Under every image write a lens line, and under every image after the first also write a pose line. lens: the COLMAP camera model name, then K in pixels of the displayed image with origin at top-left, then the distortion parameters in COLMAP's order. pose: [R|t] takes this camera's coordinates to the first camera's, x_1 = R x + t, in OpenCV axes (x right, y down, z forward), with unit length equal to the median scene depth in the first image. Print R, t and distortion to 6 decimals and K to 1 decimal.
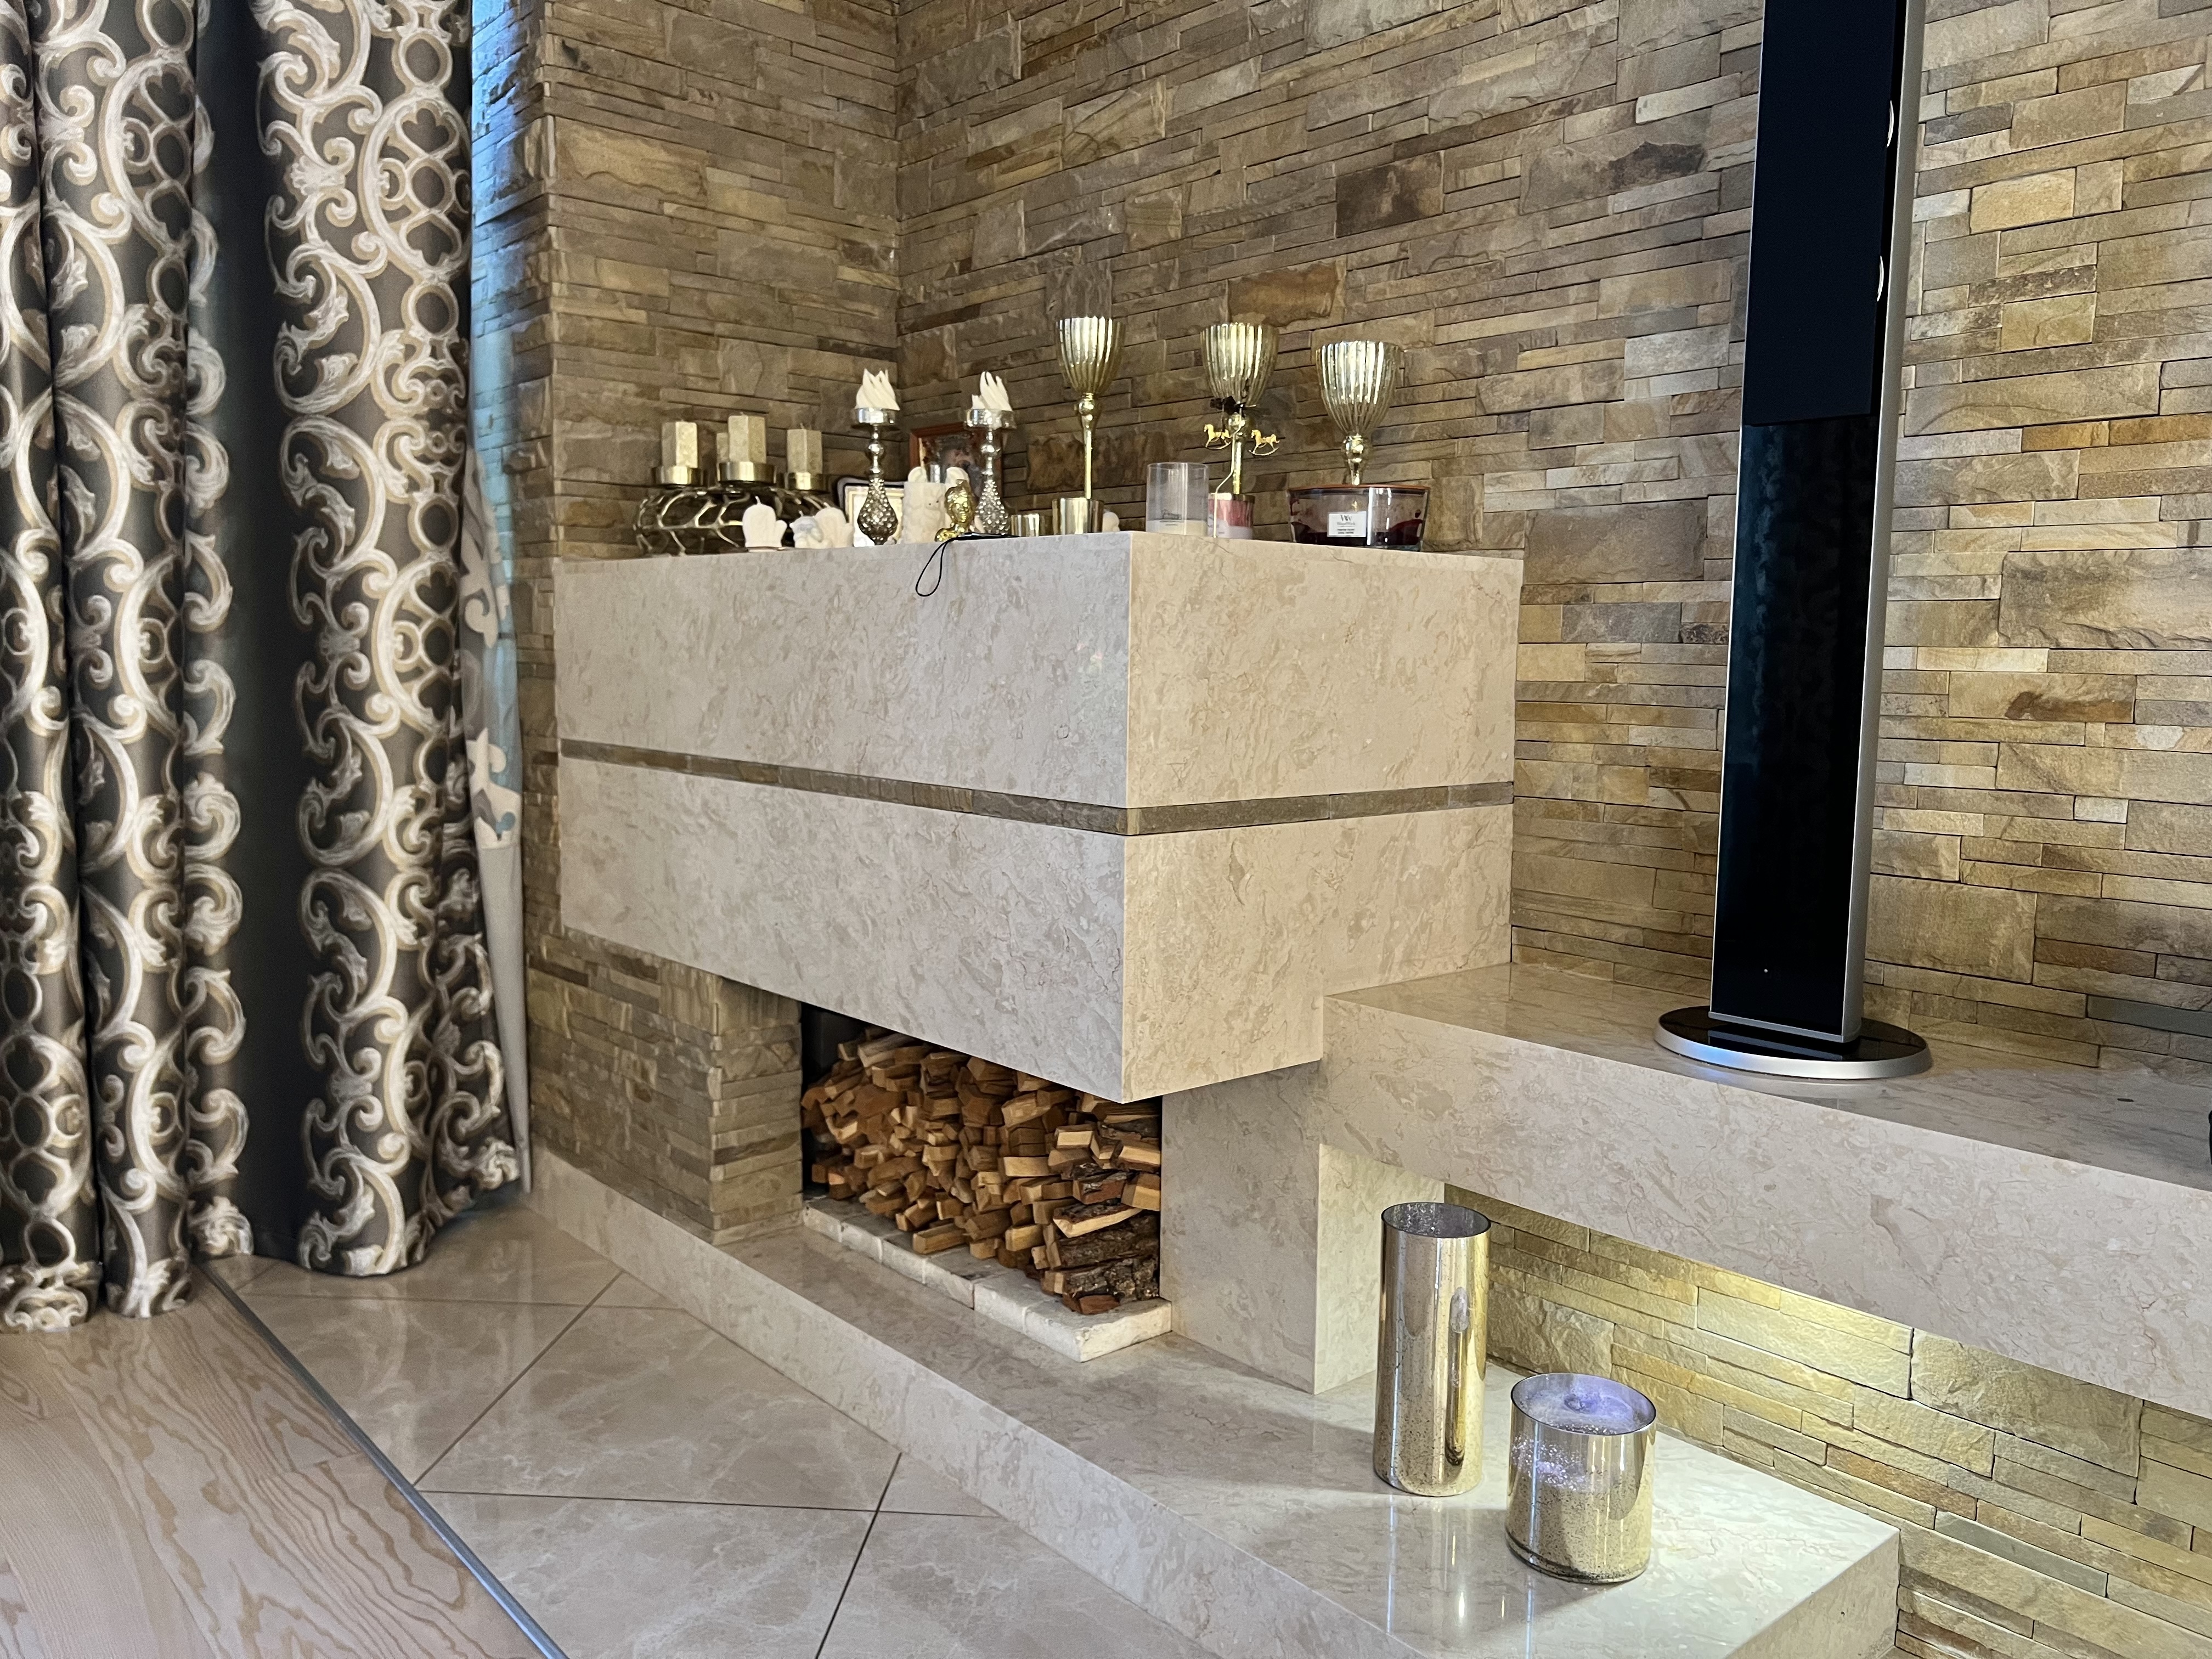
lens RADIAL K [[1683.2, 0, 1106.0], [0, 1683.2, 829.5], [0, 0, 1]] dist [0.012259, -0.003213]
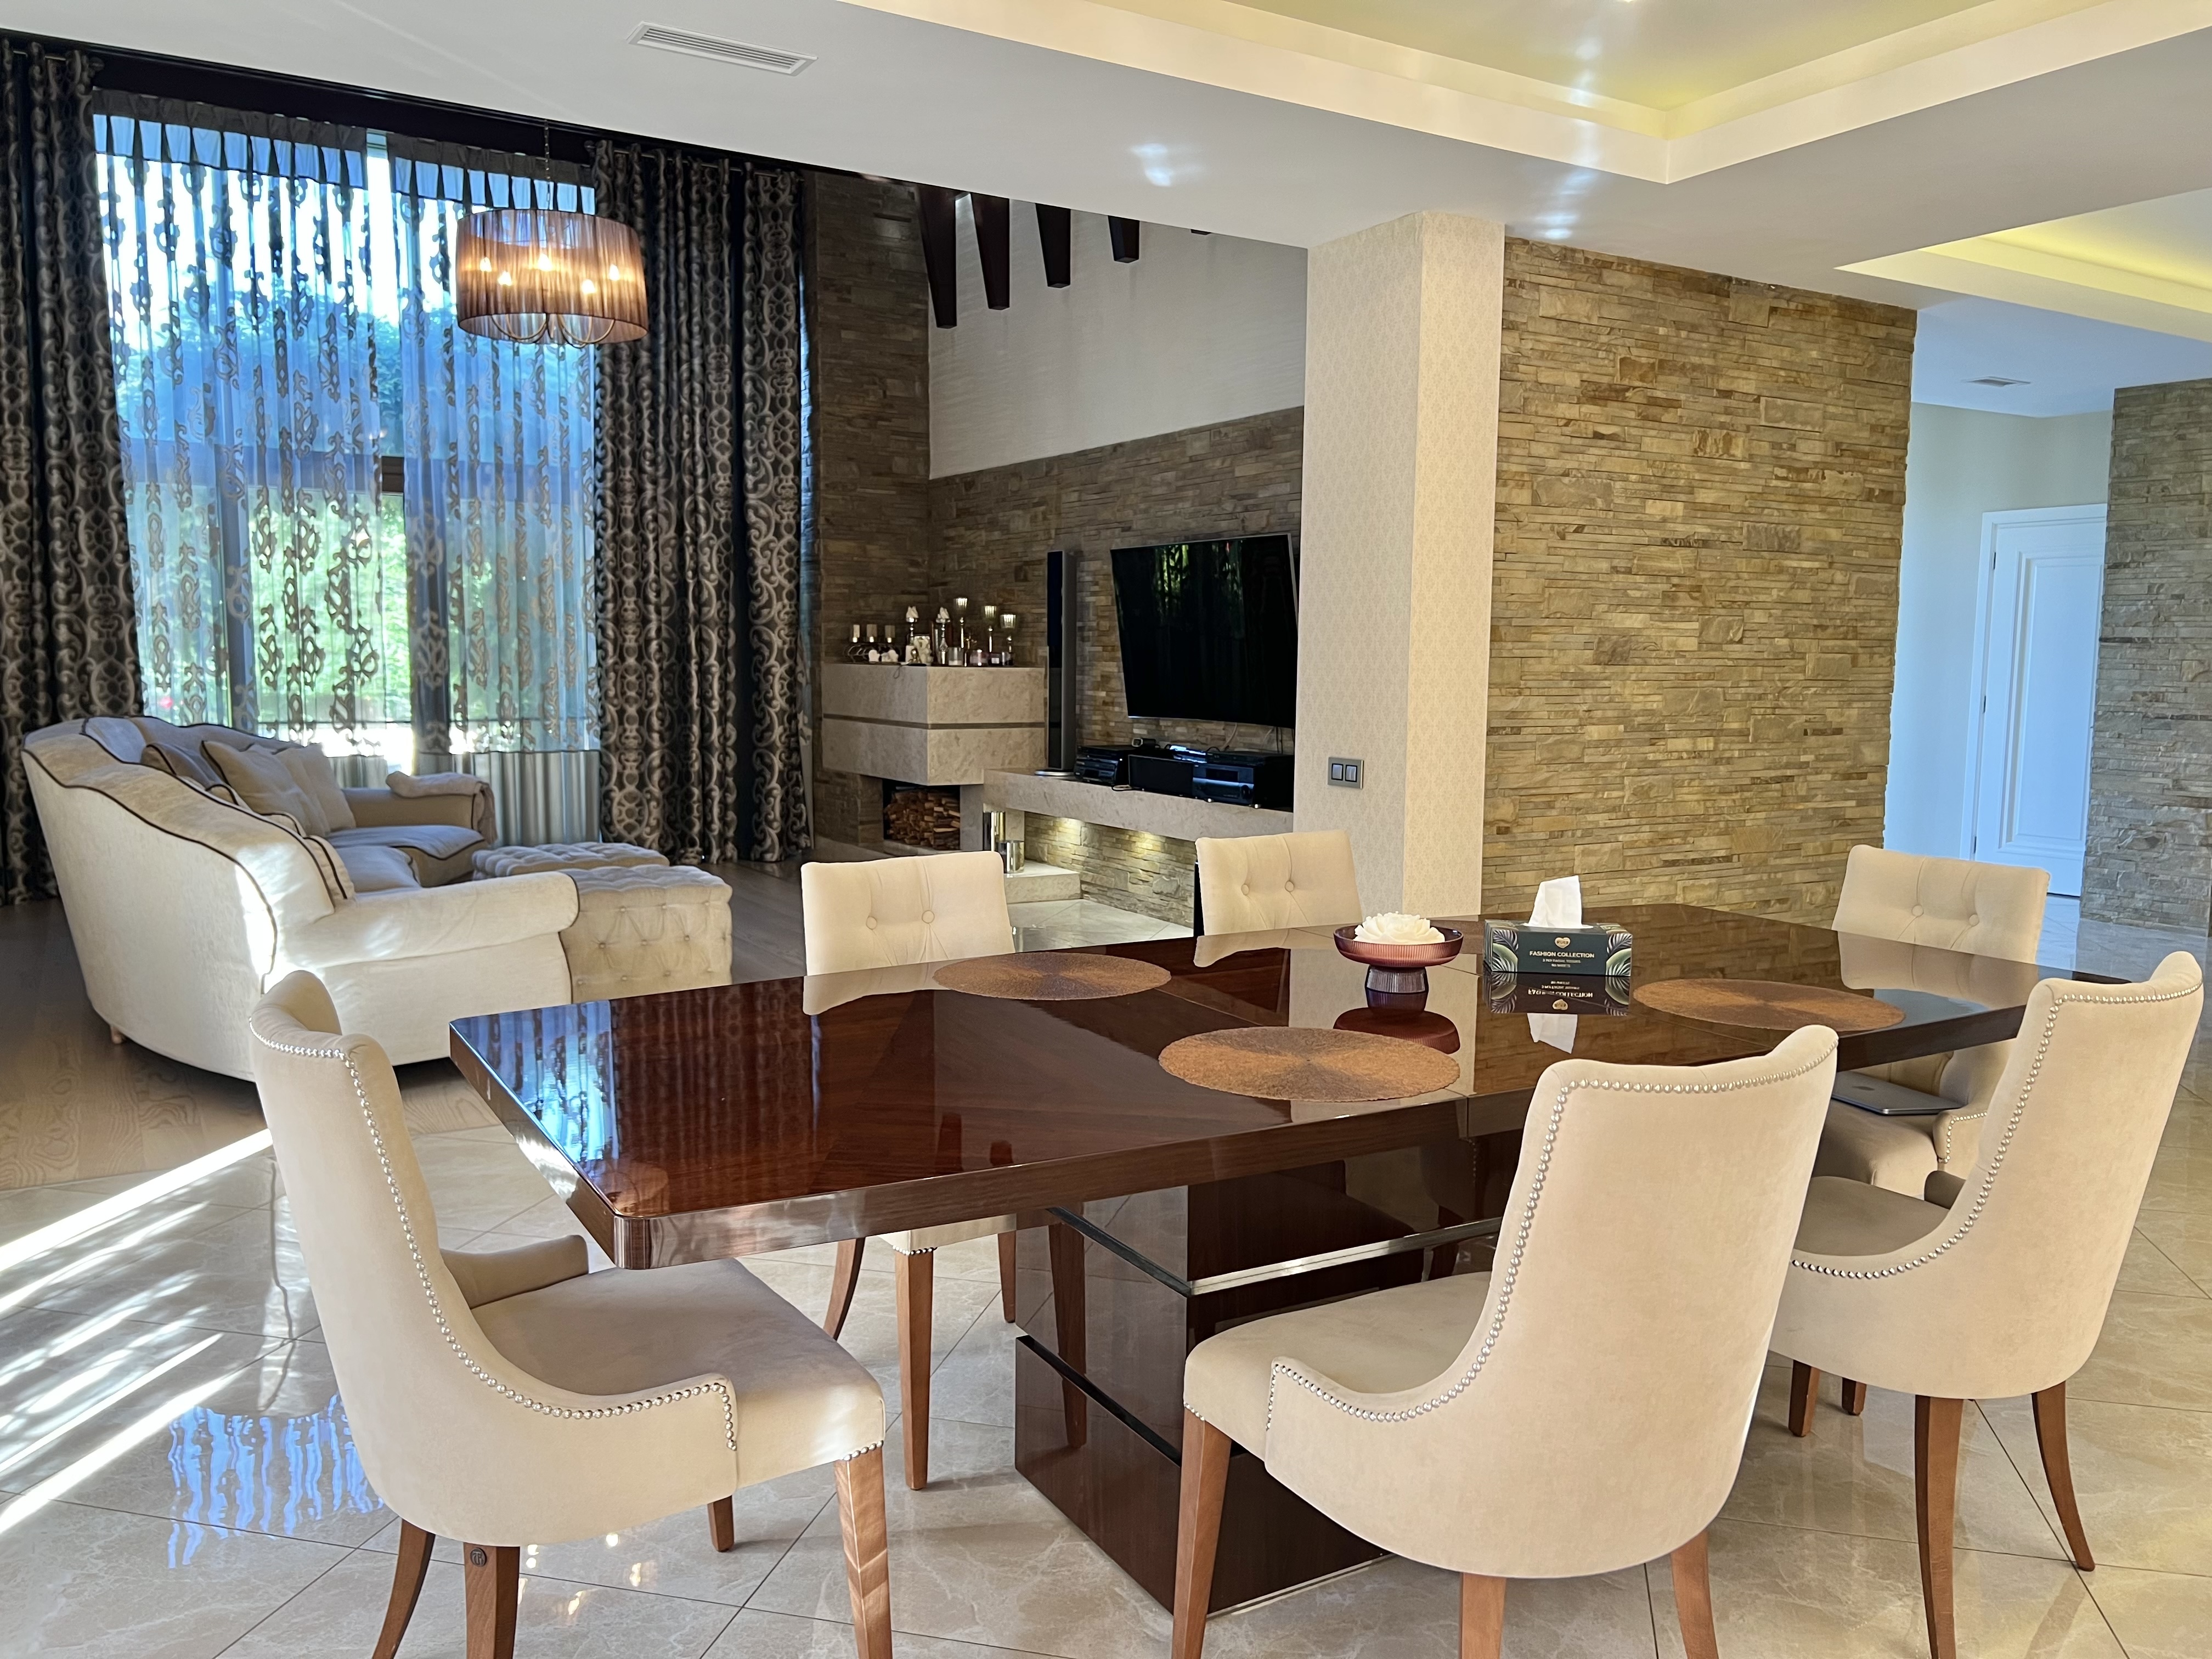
lens RADIAL K [[1657.4, 0, 1106.0], [0, 1657.4, 829.5], [0, 0, 1]] dist [0.075930, -0.063508]
pose [[0.984633, 0.012792, -0.174168, 0.927069], [-0.013380, 0.999908, -0.002203, 0.203210], [0.174124, 0.004499, 0.984713, -2.474985]]
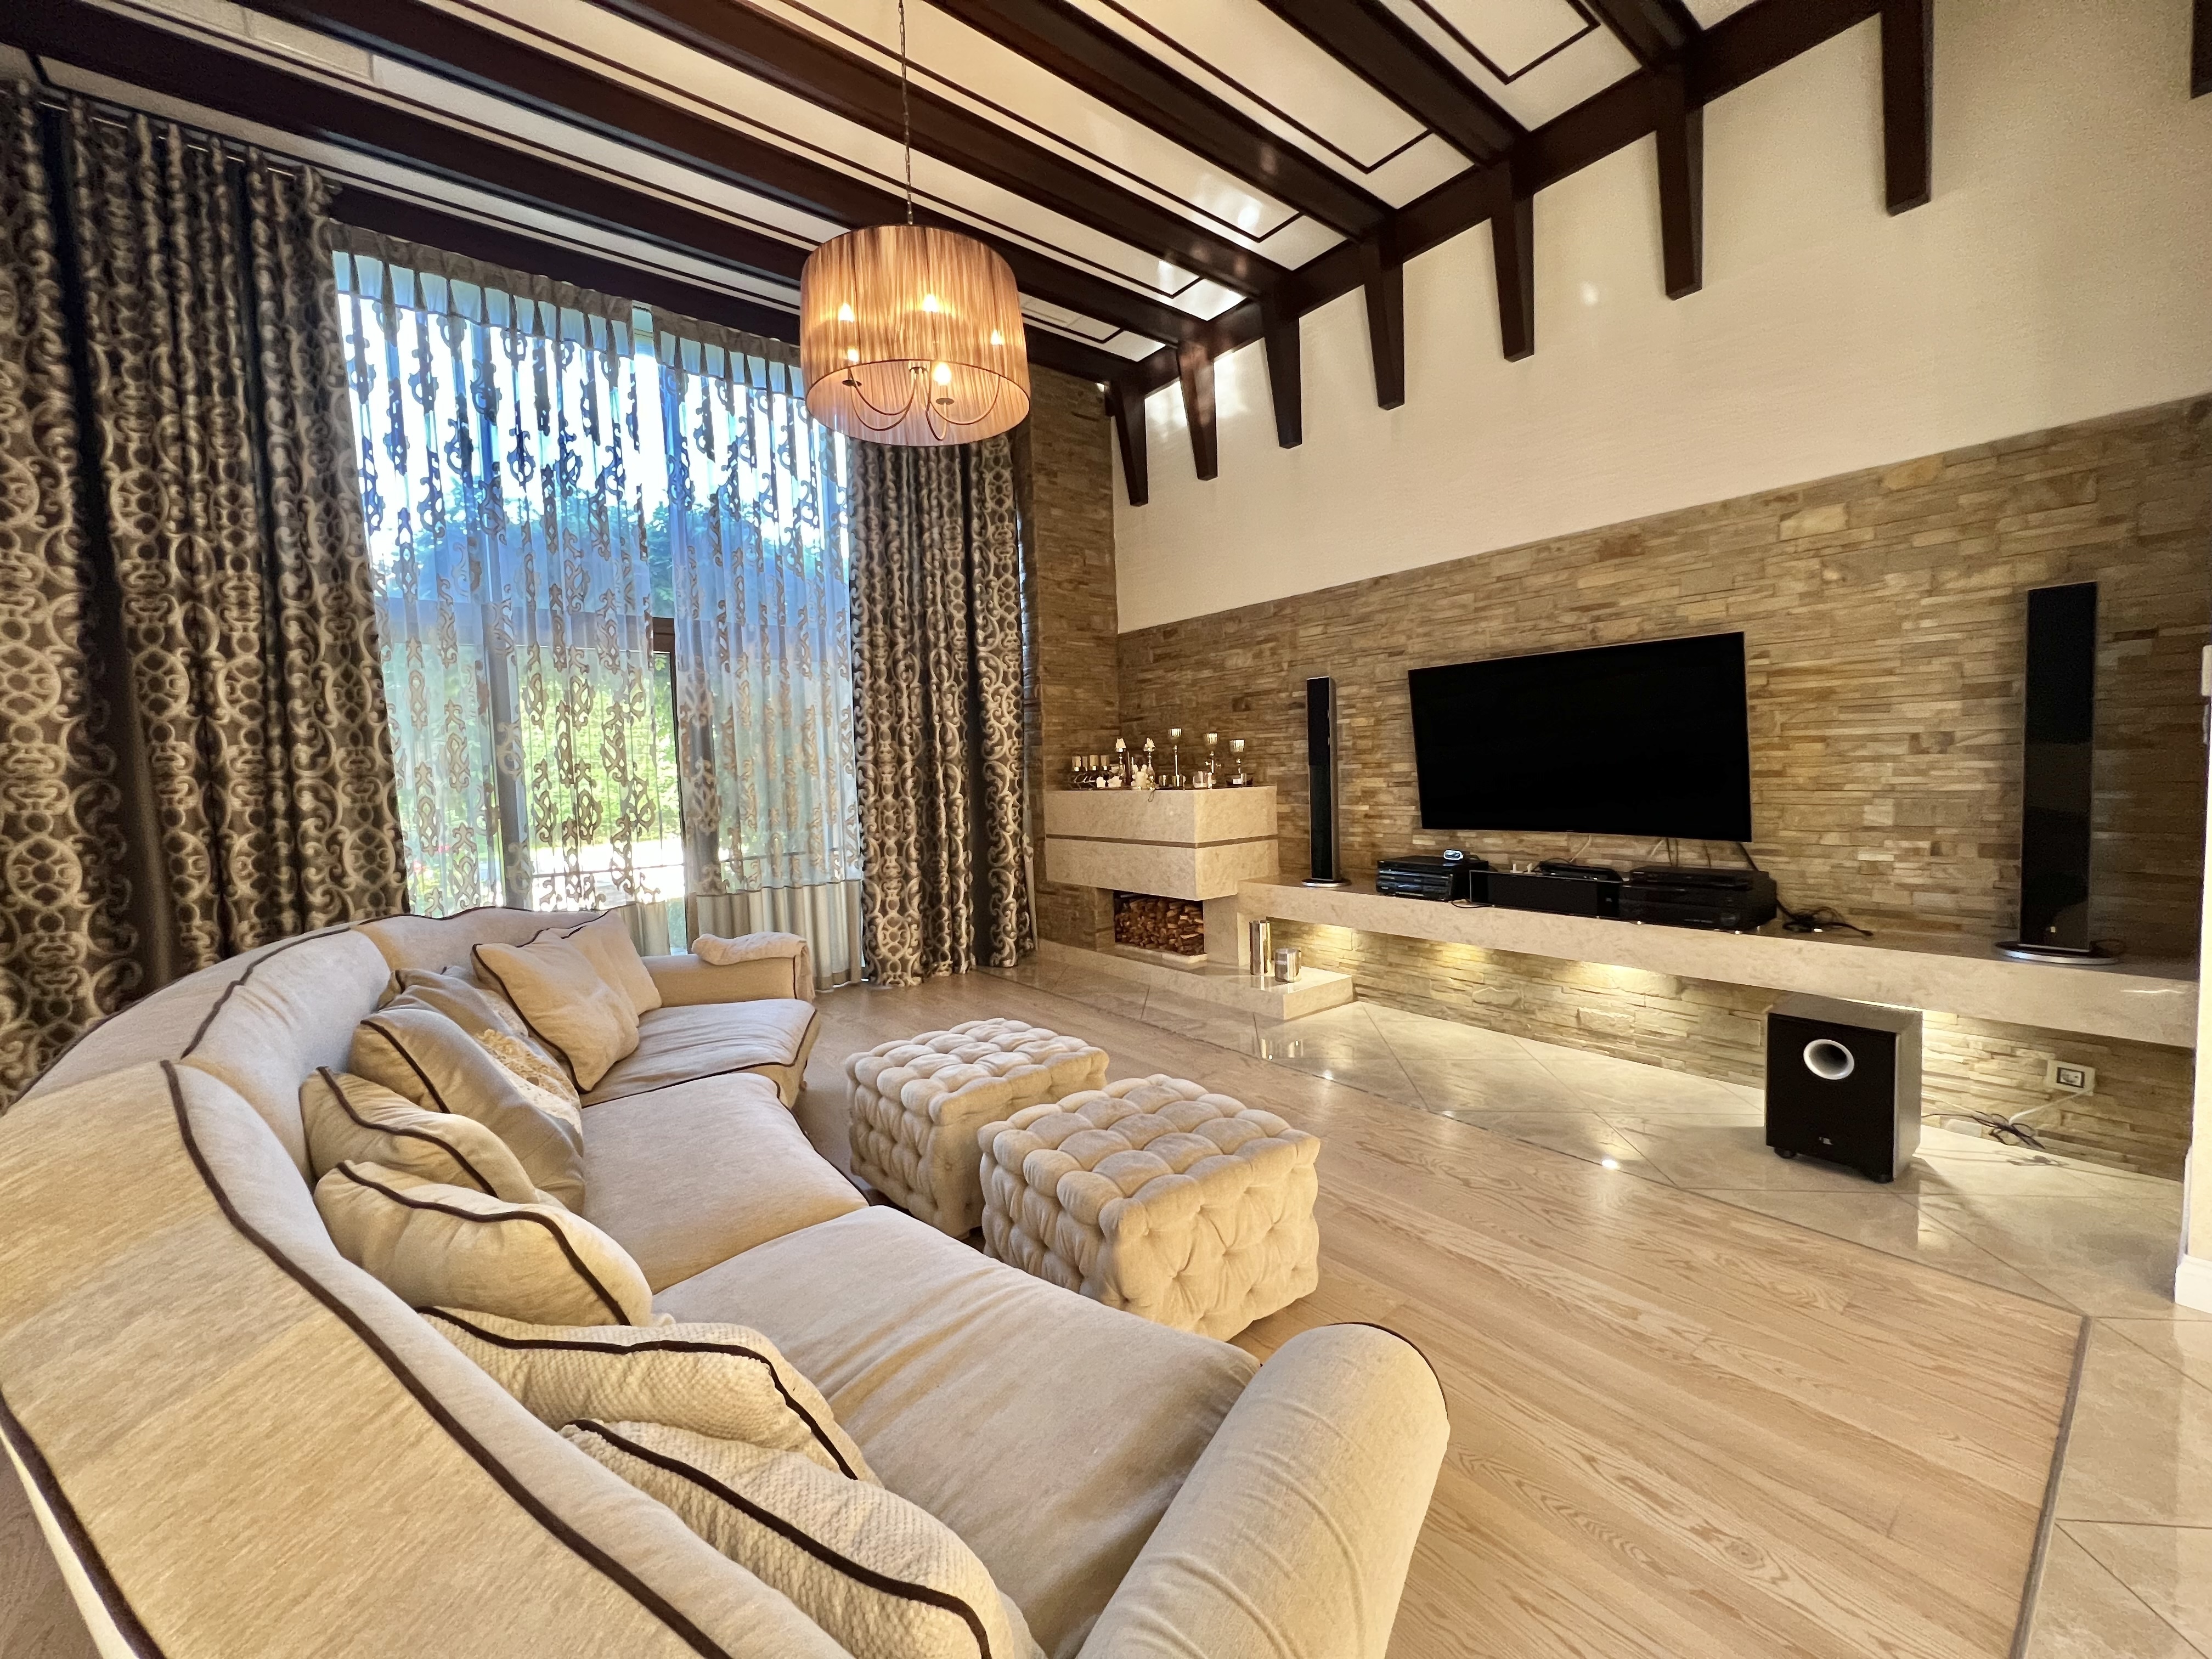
lens RADIAL K [[872.3, 0, 1106.0], [0, 872.3, 829.5], [0, 0, 1]] dist [0.001709, 0.000256]
pose [[0.998020, -0.045166, -0.043767, -0.097604], [0.043383, 0.998222, -0.040876, 0.029396], [0.045536, 0.038896, 0.998205, -1.166061]]
